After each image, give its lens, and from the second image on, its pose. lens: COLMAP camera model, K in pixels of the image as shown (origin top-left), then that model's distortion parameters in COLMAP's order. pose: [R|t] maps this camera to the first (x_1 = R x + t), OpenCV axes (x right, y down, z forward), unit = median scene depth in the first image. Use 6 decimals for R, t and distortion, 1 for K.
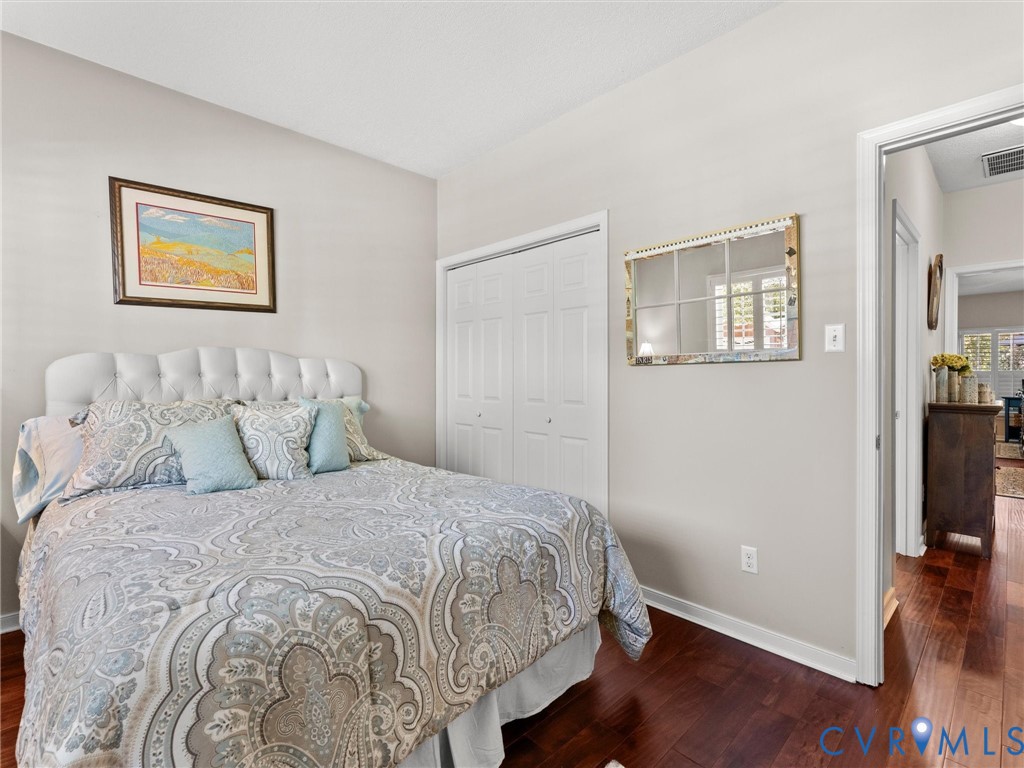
lens RADIAL K [[478.9, 0, 507.7], [0, 478.9, 379.8], [0, 0, 1]] dist [0.000973, -0.000171]
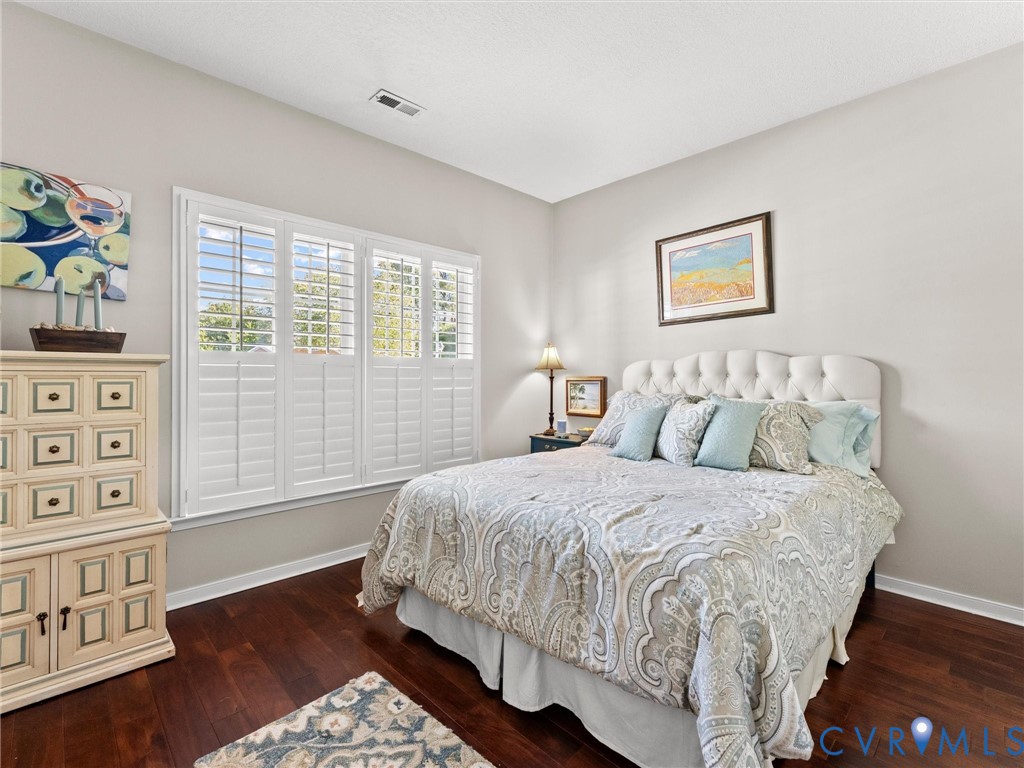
lens RADIAL K [[478.9, 0, 507.7], [0, 478.9, 379.8], [0, 0, 1]] dist [0.000973, -0.000171]
pose [[0.000826, 0.005207, -0.999986, 0.624719], [-0.008280, 0.999952, 0.005200, 0.000690], [0.999965, 0.008275, 0.000869, 0.523698]]
